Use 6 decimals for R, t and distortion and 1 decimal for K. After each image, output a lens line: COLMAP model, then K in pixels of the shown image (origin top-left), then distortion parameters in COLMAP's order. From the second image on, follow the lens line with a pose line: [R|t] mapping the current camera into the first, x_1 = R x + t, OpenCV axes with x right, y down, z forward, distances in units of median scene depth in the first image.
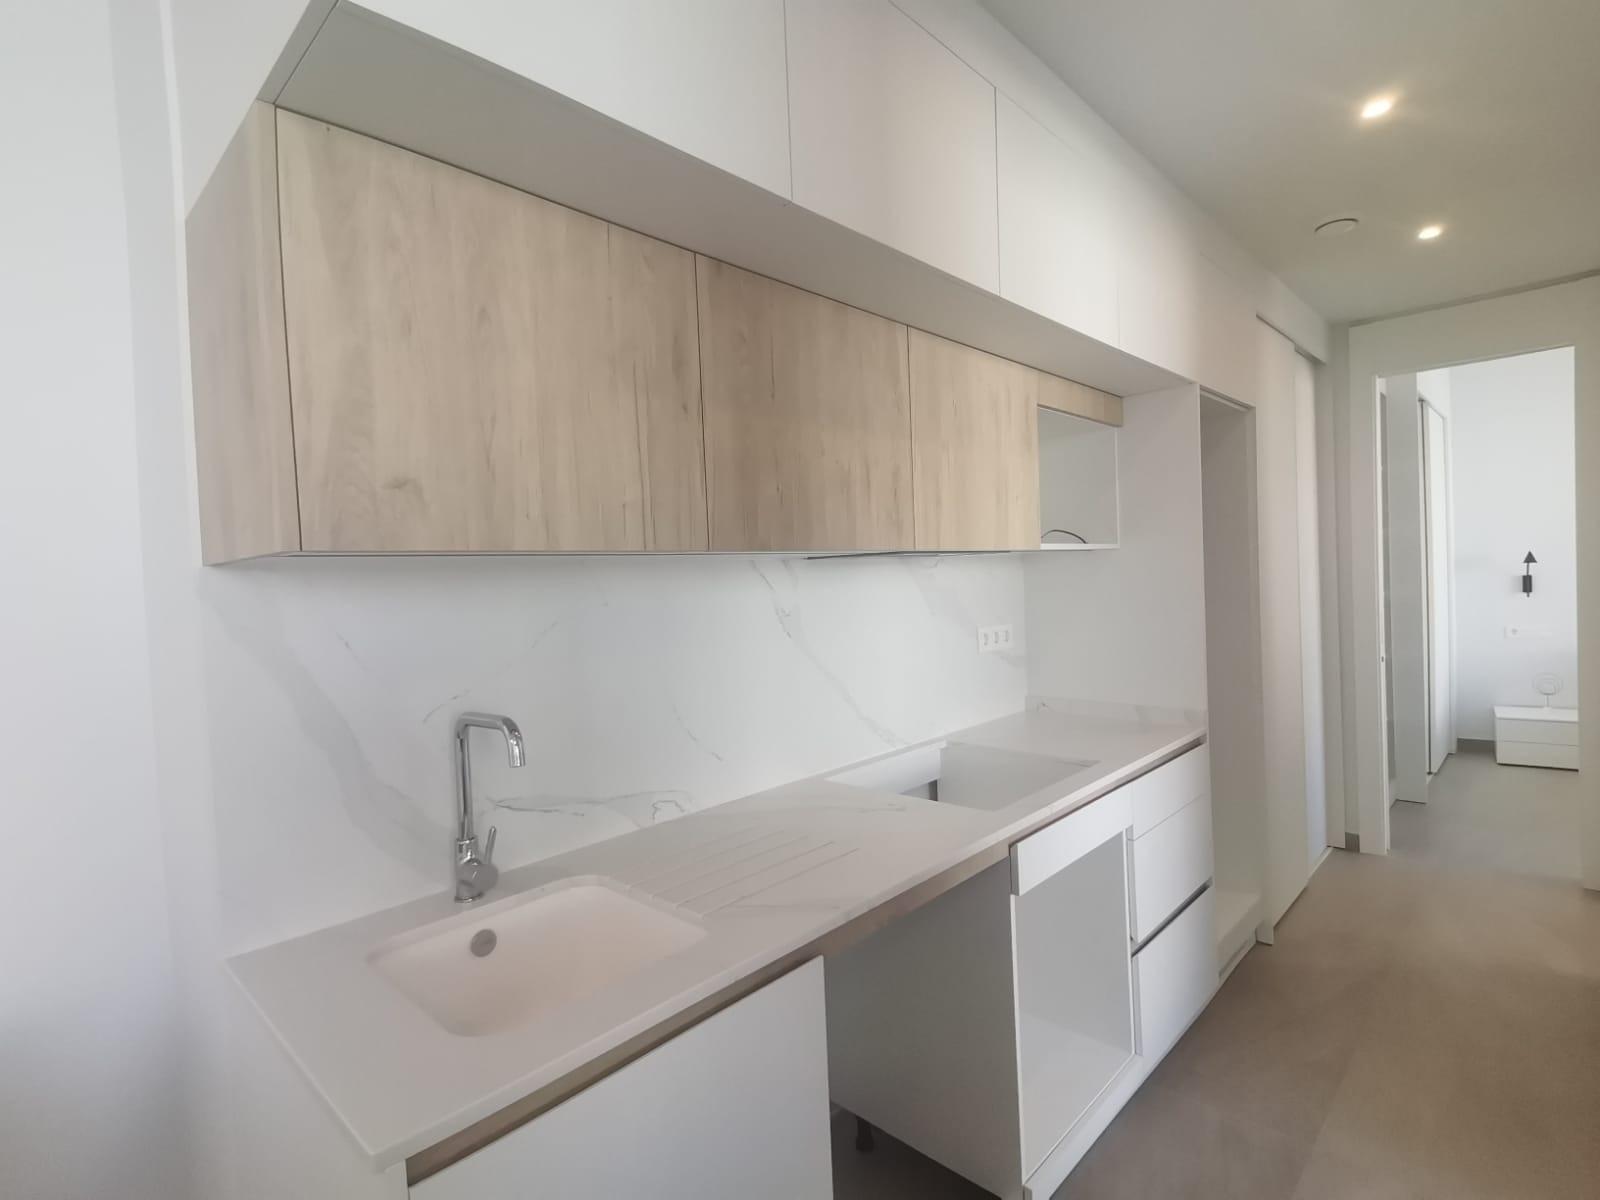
lens RADIAL K [[788.0, 0, 799.1], [0, 788.0, 598.7], [0, 0, 1]] dist [0.034398, -0.022612]
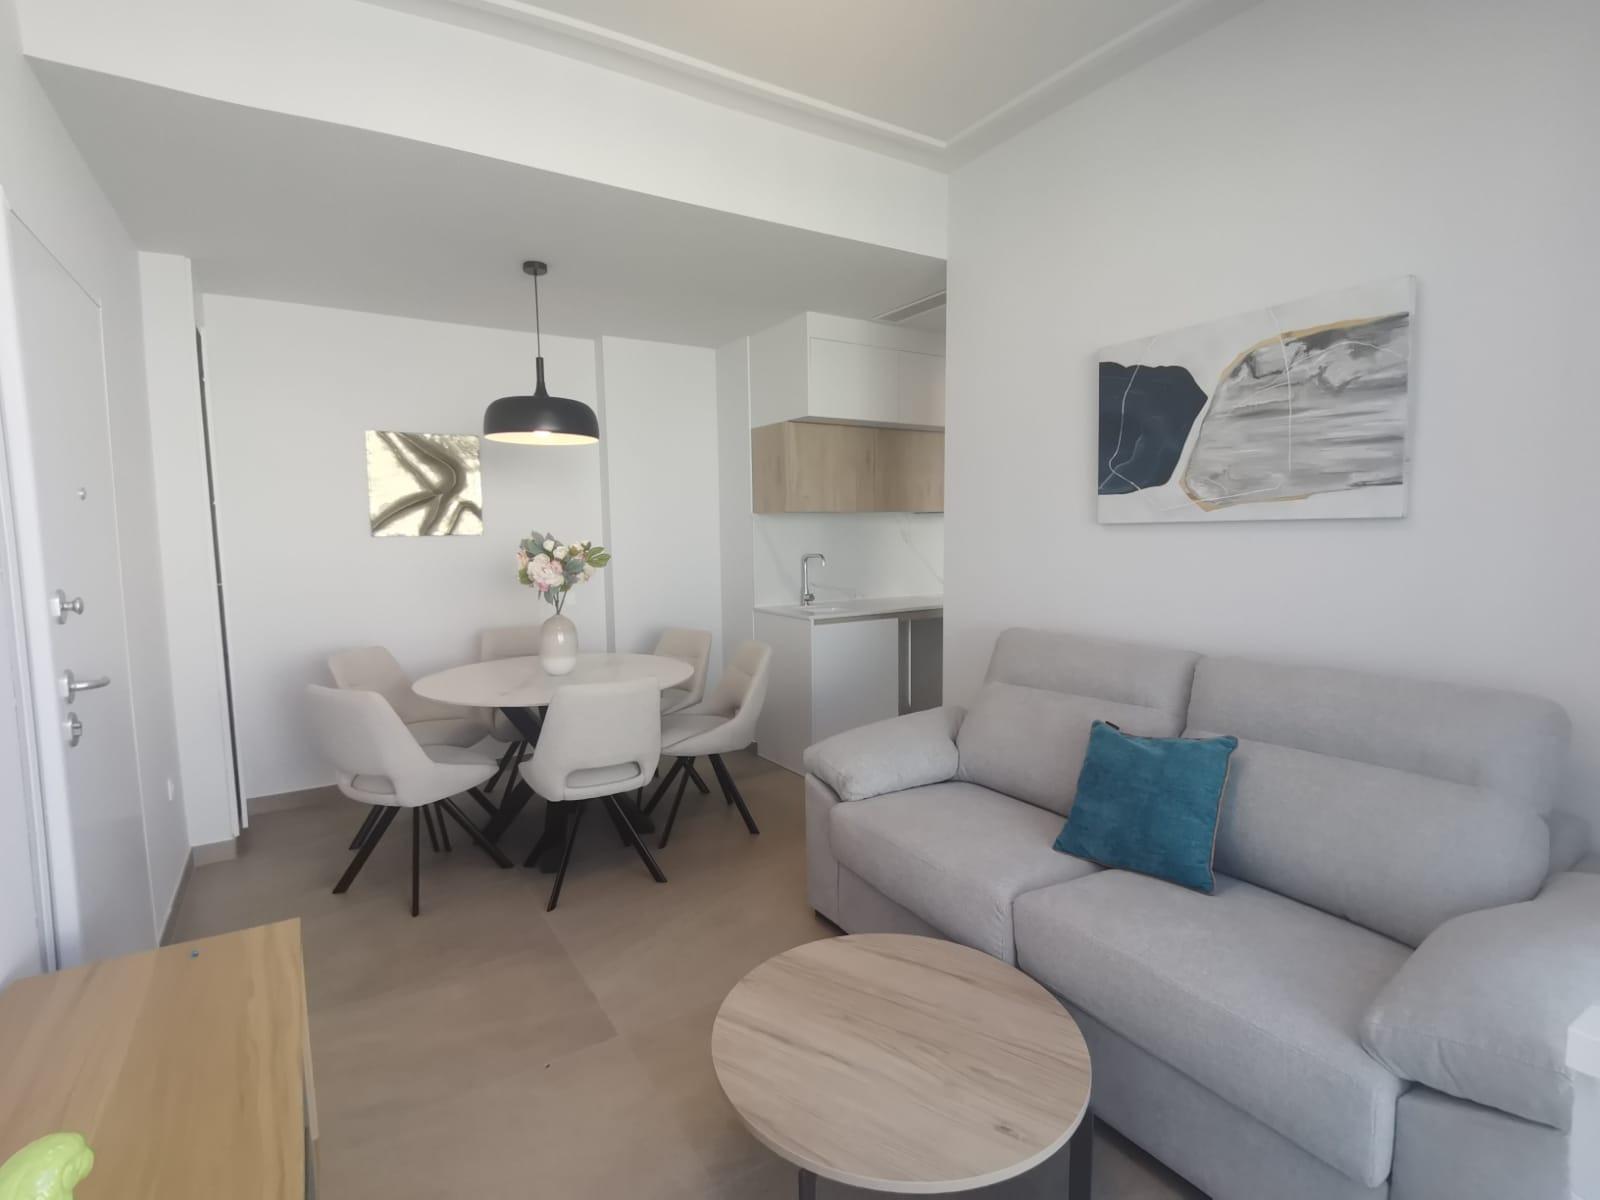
lens RADIAL K [[788.0, 0, 797.8], [0, 788.0, 601.1], [0, 0, 1]] dist [0.034398, -0.022612]
pose [[0.969517, 0.050359, -0.239791, 0.425682], [-0.033560, 0.996721, 0.073631, 0.089118], [0.242713, -0.063339, 0.968028, -2.558514]]
